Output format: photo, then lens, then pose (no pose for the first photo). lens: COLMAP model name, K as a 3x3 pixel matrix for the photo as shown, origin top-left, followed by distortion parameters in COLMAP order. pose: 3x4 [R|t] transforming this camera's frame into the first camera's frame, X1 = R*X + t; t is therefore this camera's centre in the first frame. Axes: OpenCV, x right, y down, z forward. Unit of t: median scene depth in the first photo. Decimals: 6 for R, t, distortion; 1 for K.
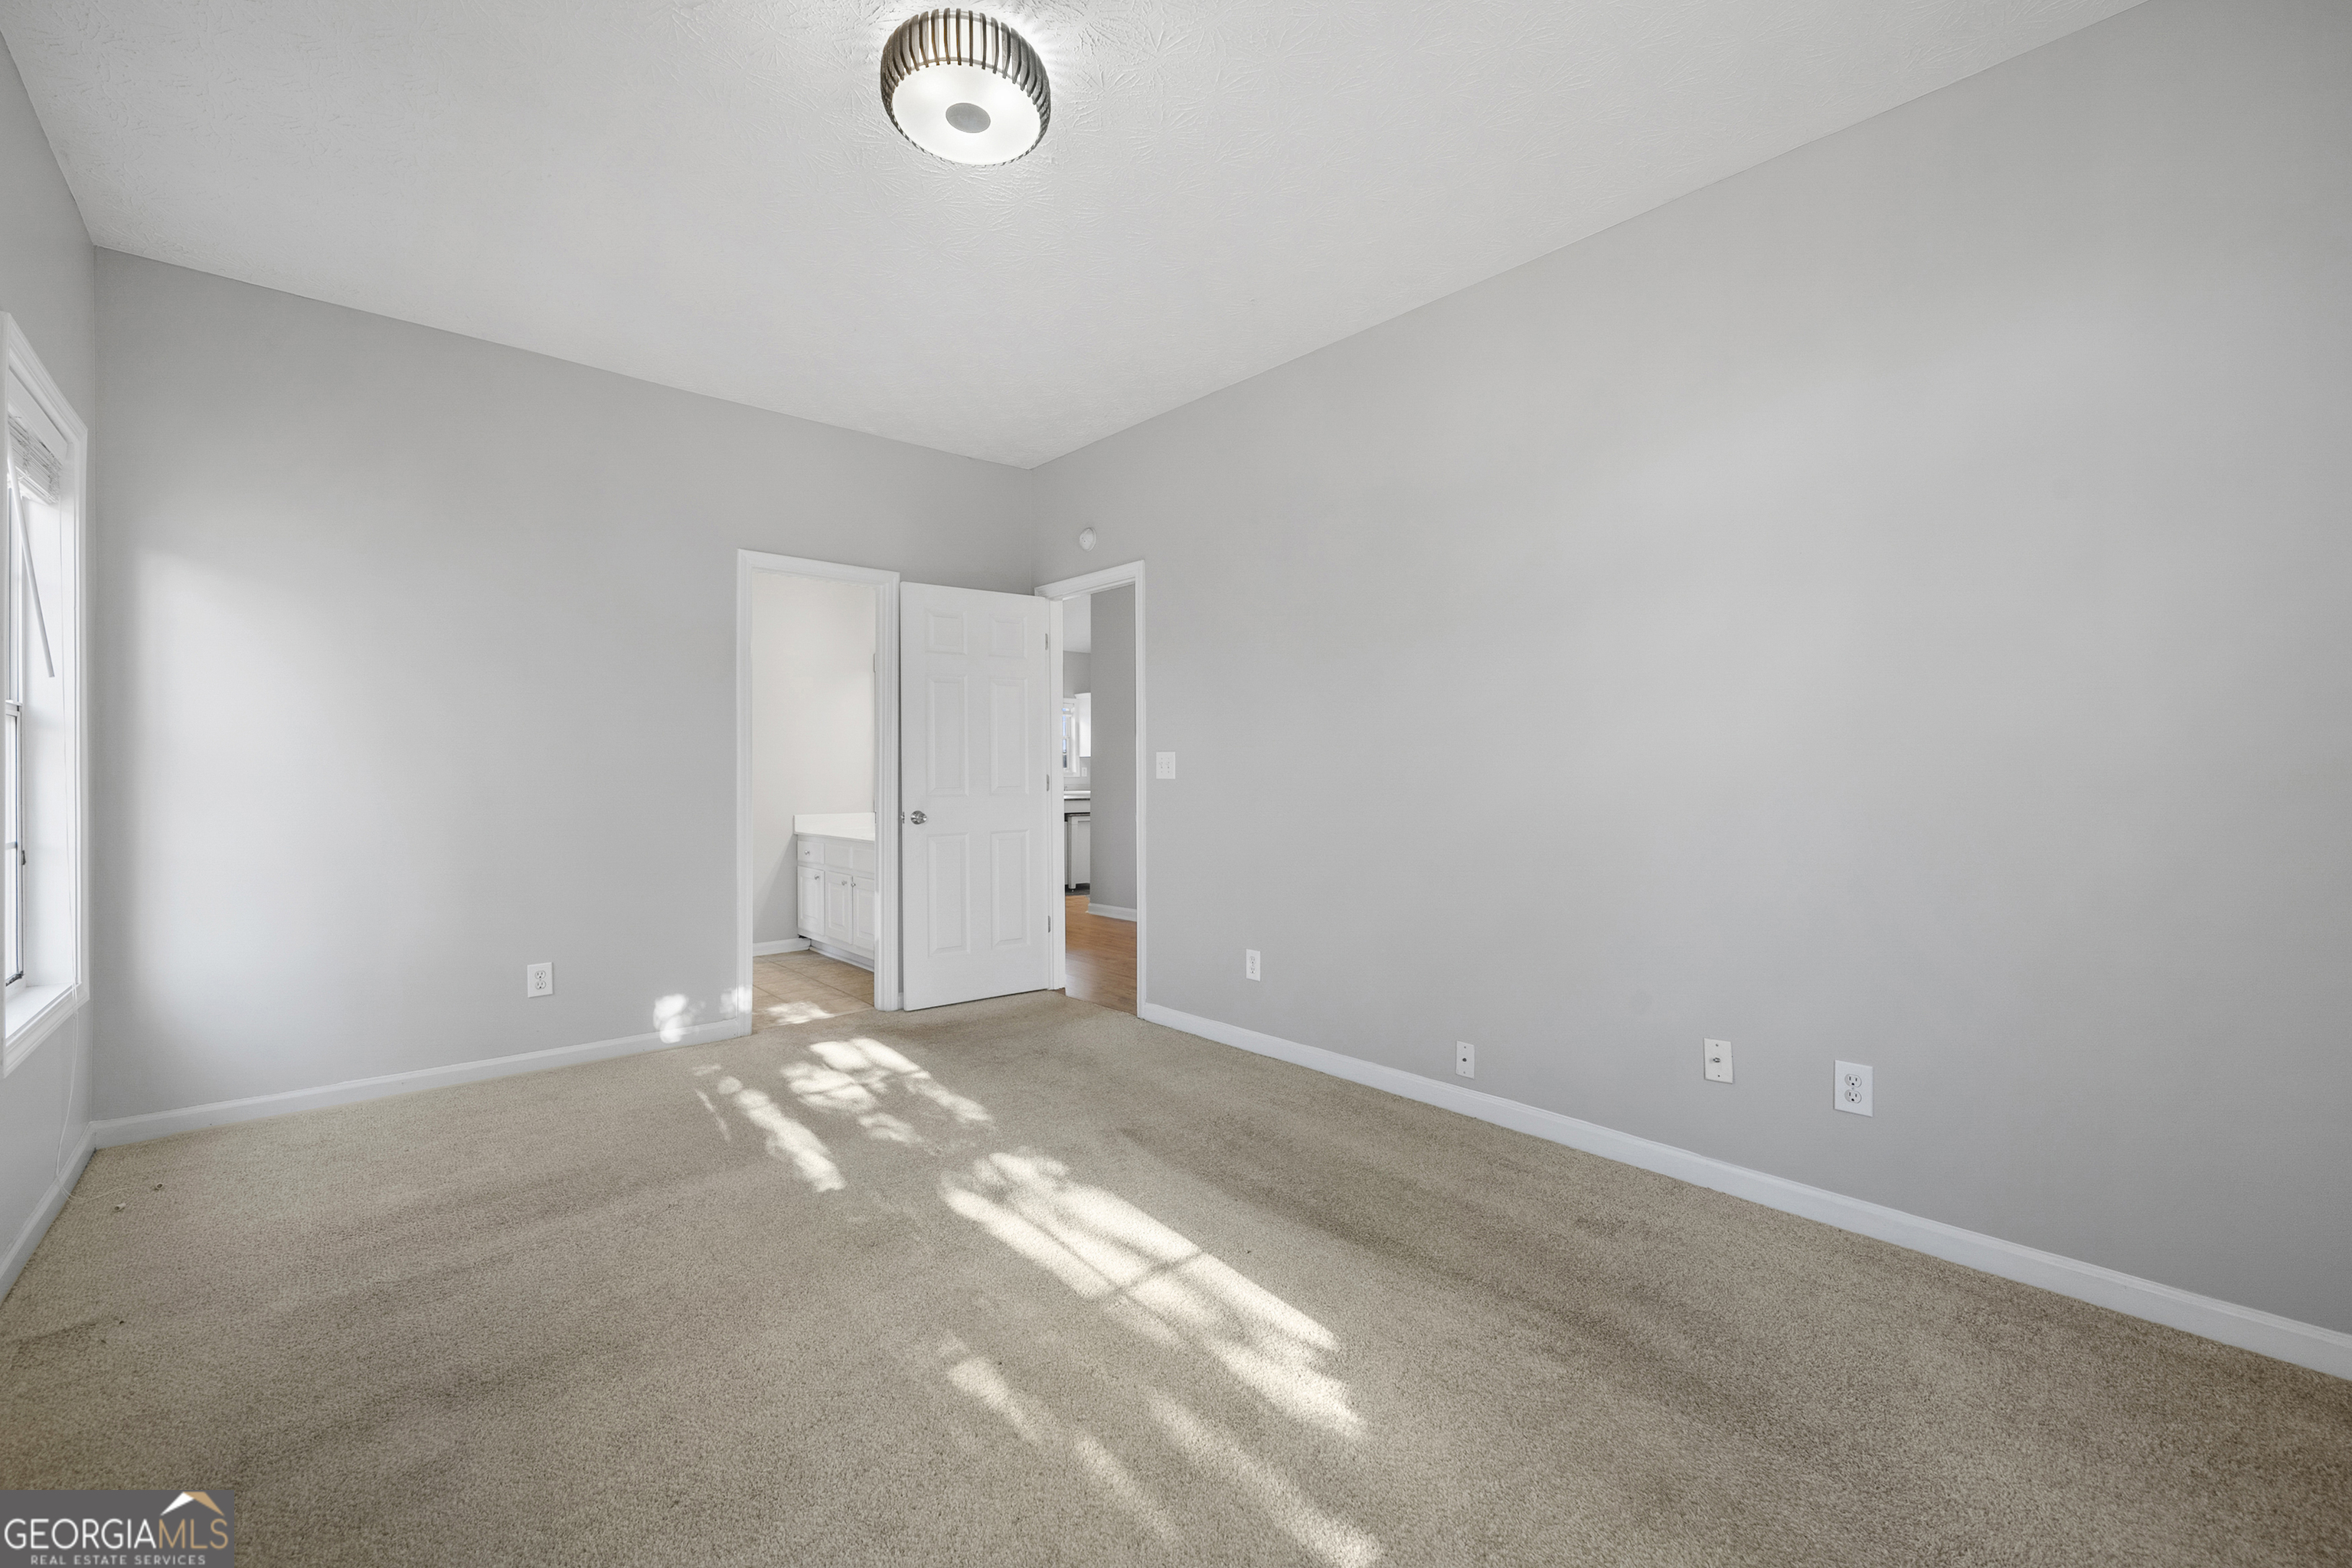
lens RADIAL K [[960.7, 0, 1174.0], [0, 960.7, 773.7], [0, 0, 1]] dist [-0.000720, -0.000065]
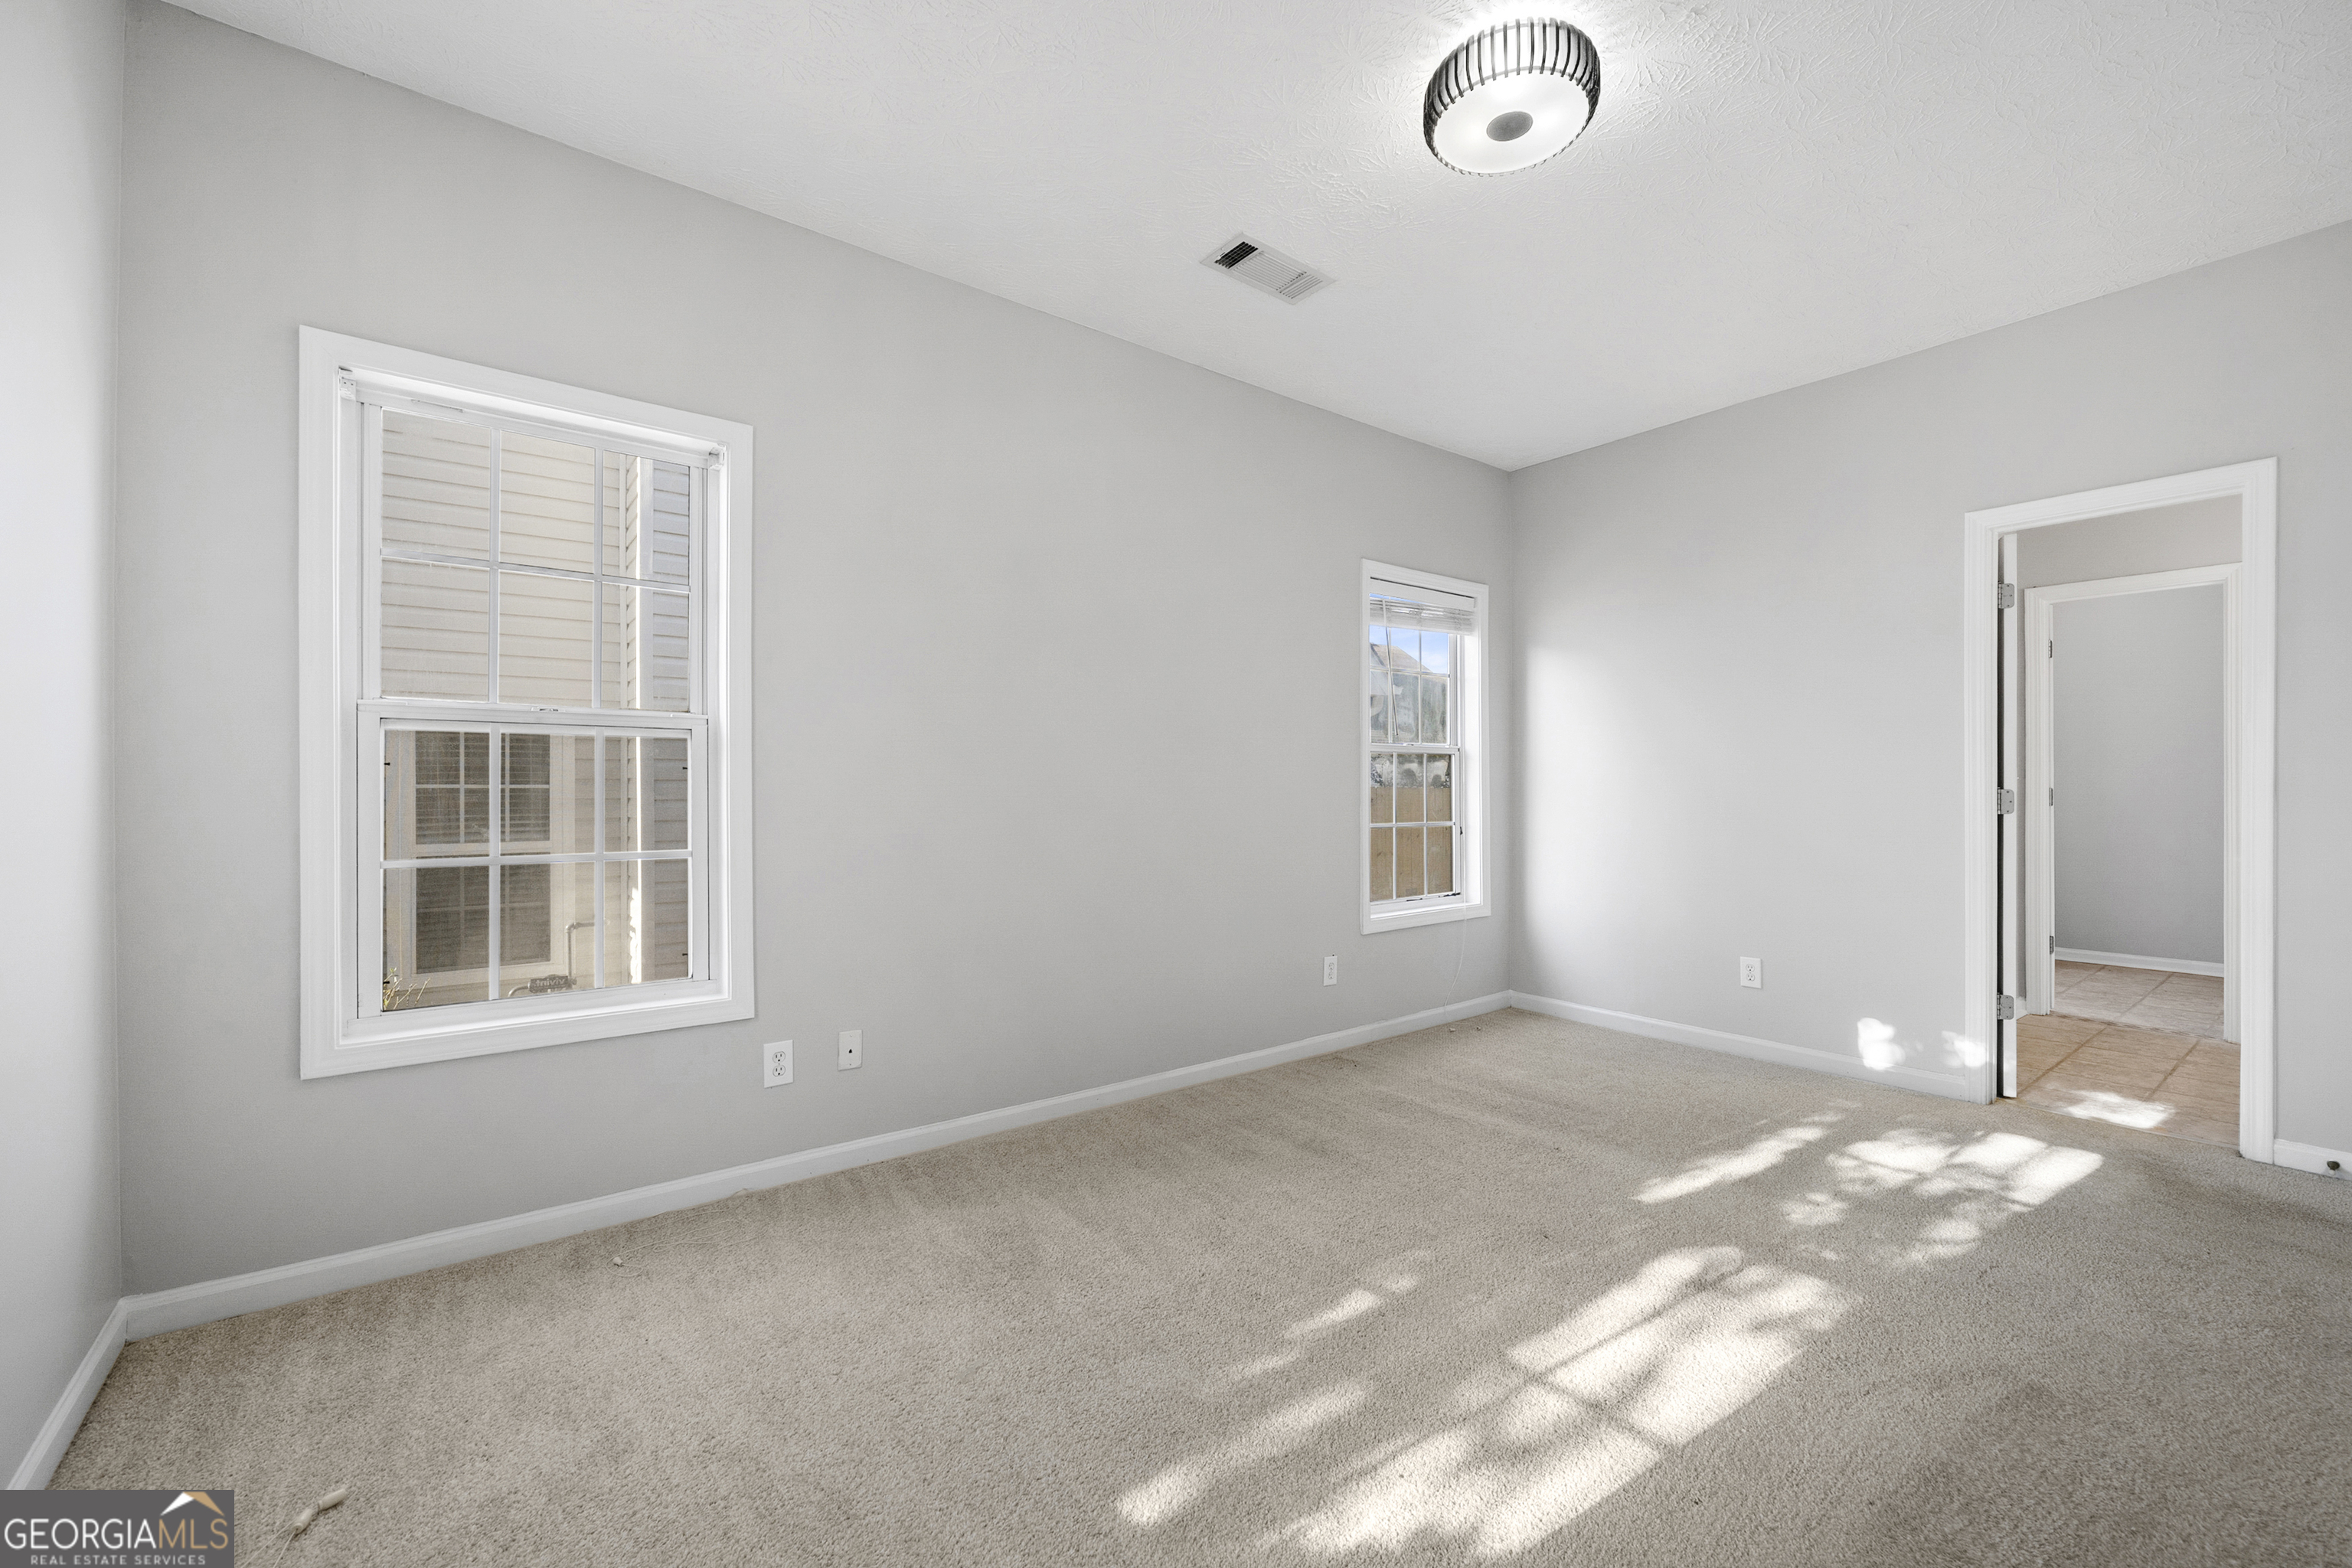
lens RADIAL K [[960.7, 0, 1174.0], [0, 960.7, 773.7], [0, 0, 1]] dist [-0.000720, -0.000065]
pose [[-0.059771, -0.012703, -0.998131, 0.627672], [-0.003189, 0.999916, -0.012535, 0.006024], [0.998207, 0.002434, -0.059807, 0.545543]]
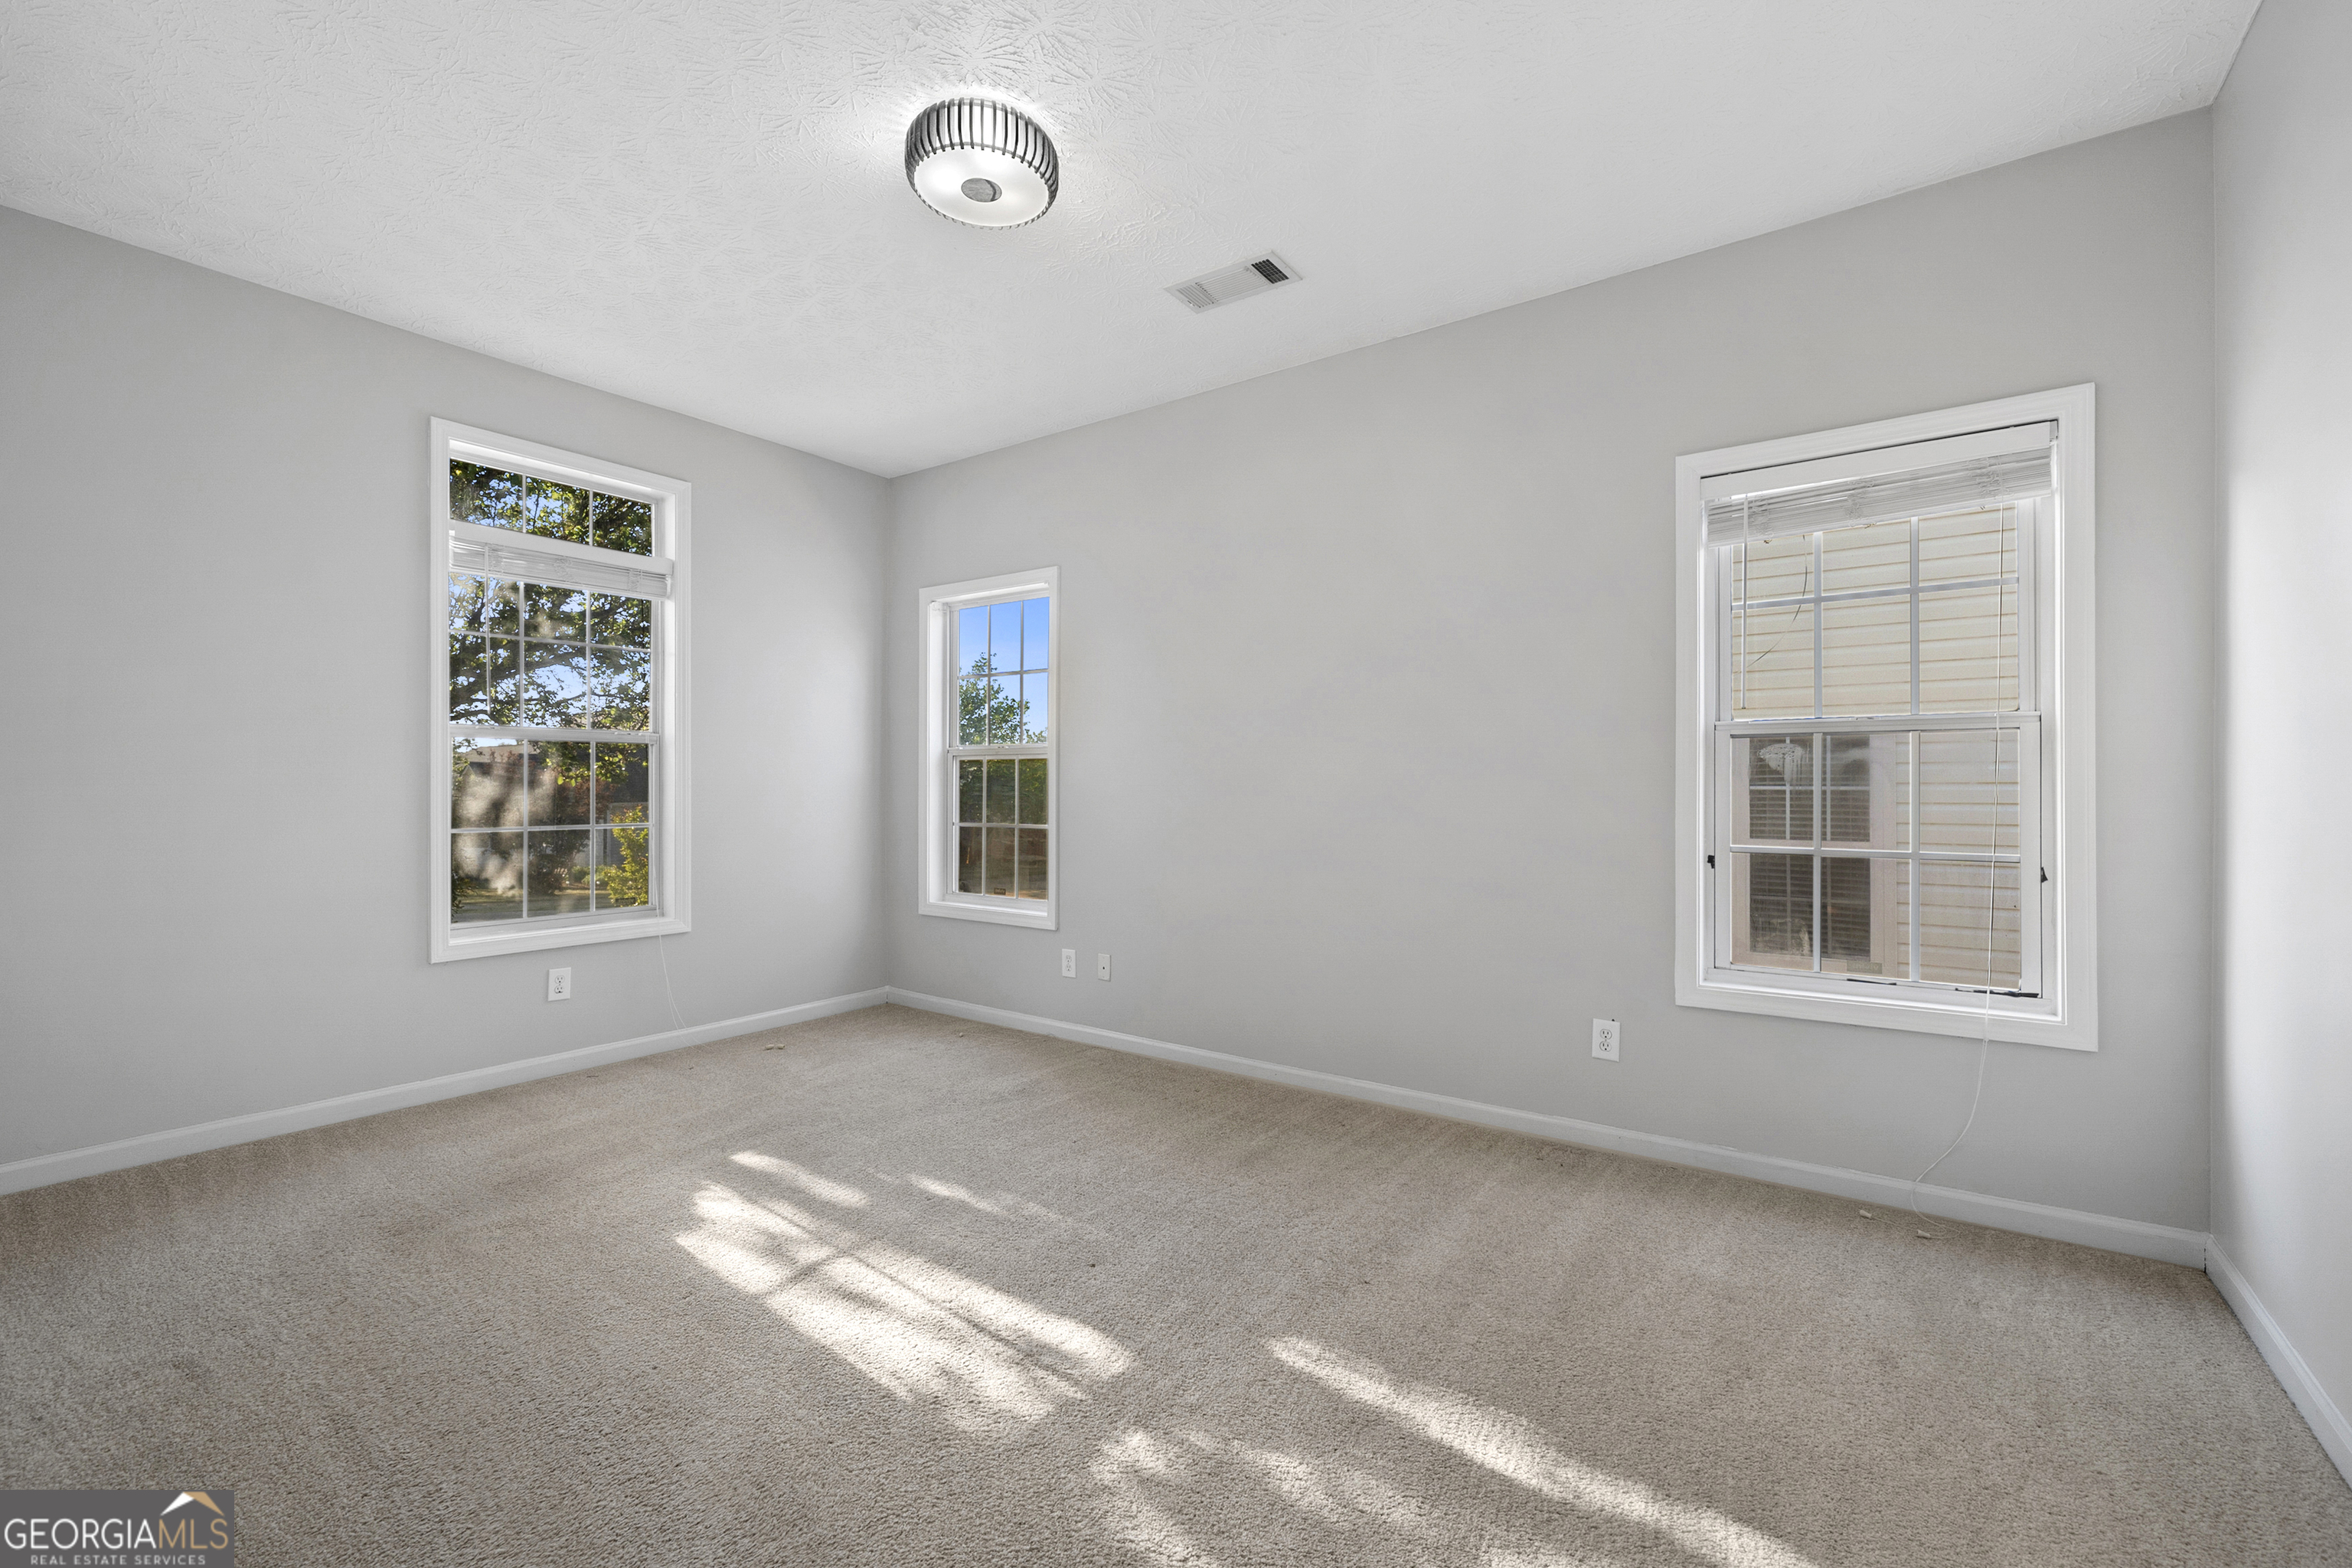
lens RADIAL K [[971.6, 0, 1176.0], [0, 971.6, 784.0], [0, 0, 1]] dist [-0.002114, -0.000398]
pose [[-0.974194, -0.000693, -0.225711, -0.125689], [-0.000692, 1.000000, -0.000085, -0.000167], [0.225711, 0.000073, -0.974194, 1.634591]]
